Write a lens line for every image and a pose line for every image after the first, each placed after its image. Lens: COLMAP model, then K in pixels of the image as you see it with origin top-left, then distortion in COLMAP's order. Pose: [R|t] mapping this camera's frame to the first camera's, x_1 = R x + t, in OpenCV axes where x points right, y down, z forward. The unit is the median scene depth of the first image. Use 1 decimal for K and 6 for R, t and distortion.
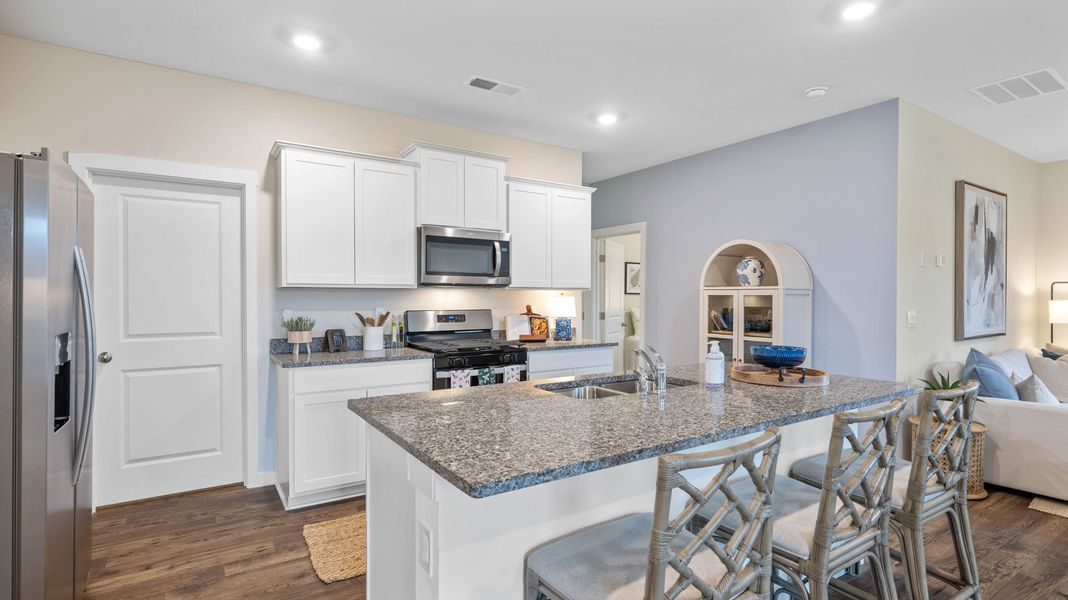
lens RADIAL K [[450.9, 0, 532.7], [0, 450.9, 308.5], [0, 0, 1]] dist [-0.003233, -0.000397]
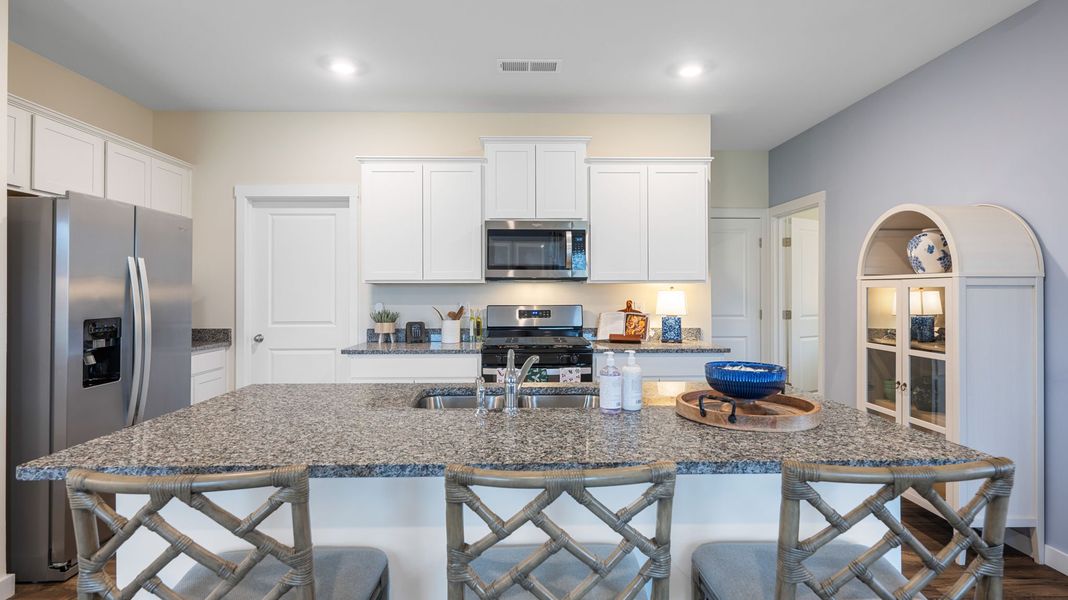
lens RADIAL K [[469.1, 0, 525.5], [0, 469.1, 298.5], [0, 0, 1]] dist [-0.002338, -0.000637]
pose [[0.880428, 0.003247, -0.474168, 0.304080], [-0.008289, 0.999929, -0.008543, -0.002362], [0.474107, 0.011451, 0.880393, 0.121798]]
